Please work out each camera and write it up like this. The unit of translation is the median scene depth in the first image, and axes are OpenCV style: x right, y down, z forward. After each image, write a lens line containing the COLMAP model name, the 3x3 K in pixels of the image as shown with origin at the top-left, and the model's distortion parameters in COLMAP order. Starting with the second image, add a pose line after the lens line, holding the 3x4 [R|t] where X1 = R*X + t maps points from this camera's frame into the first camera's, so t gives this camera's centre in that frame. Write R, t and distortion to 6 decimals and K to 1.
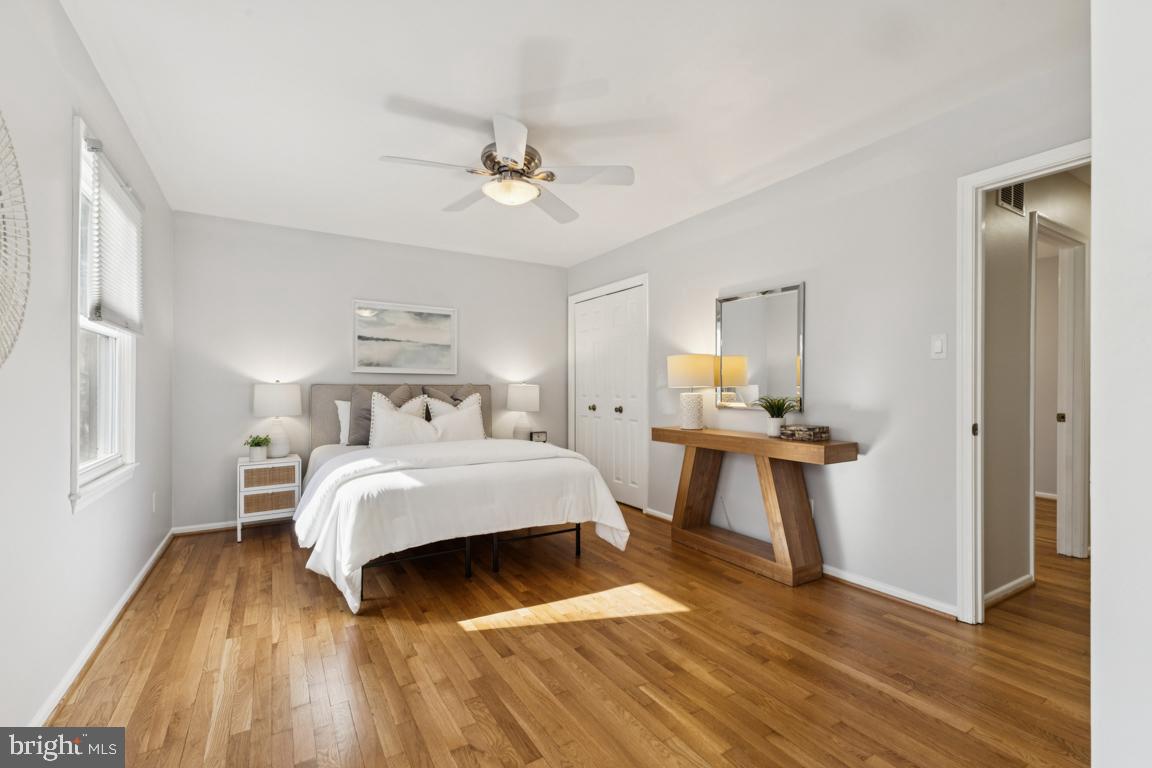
lens RADIAL K [[504.9, 0, 574.6], [0, 504.9, 390.5], [0, 0, 1]] dist [0.018996, 0.000235]
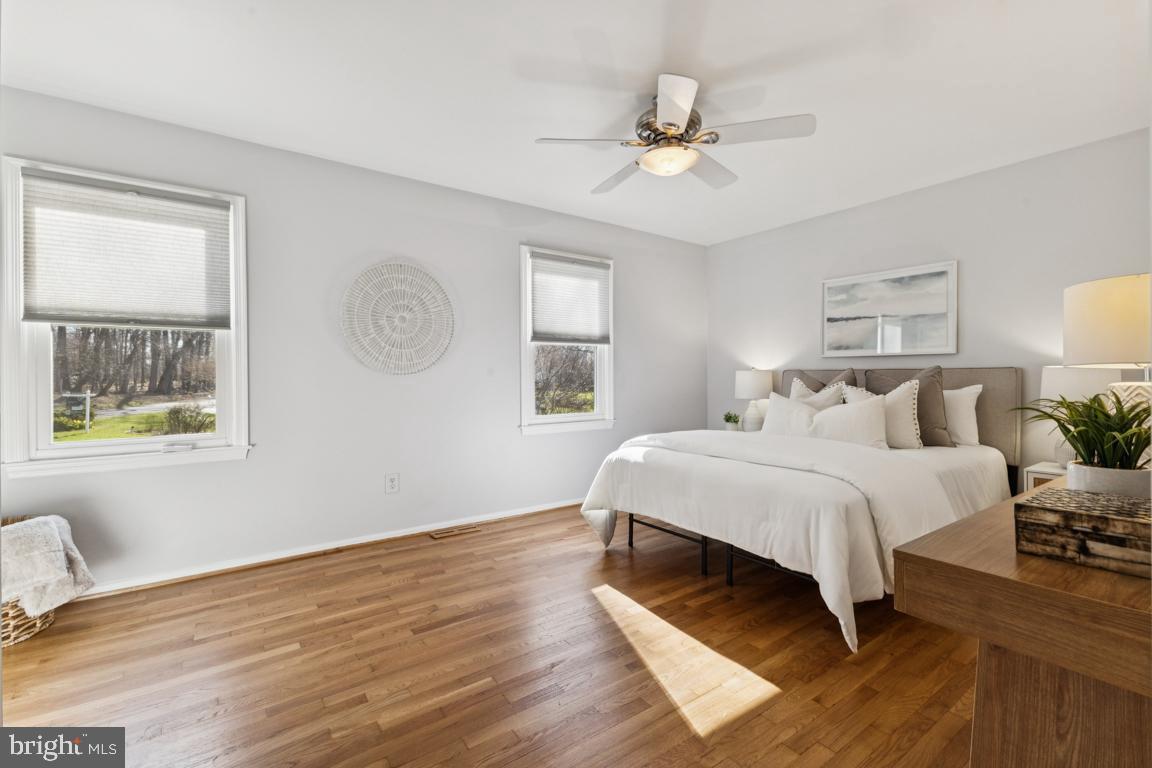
lens RADIAL K [[500.3, 0, 575.7], [0, 500.3, 380.1], [0, 0, 1]] dist [0.013630, -0.000118]
pose [[0.077066, 0.007302, -0.996999, 0.735067], [0.002268, 0.999969, 0.007499, -0.001416], [0.997023, -0.002839, 0.077047, 0.721899]]
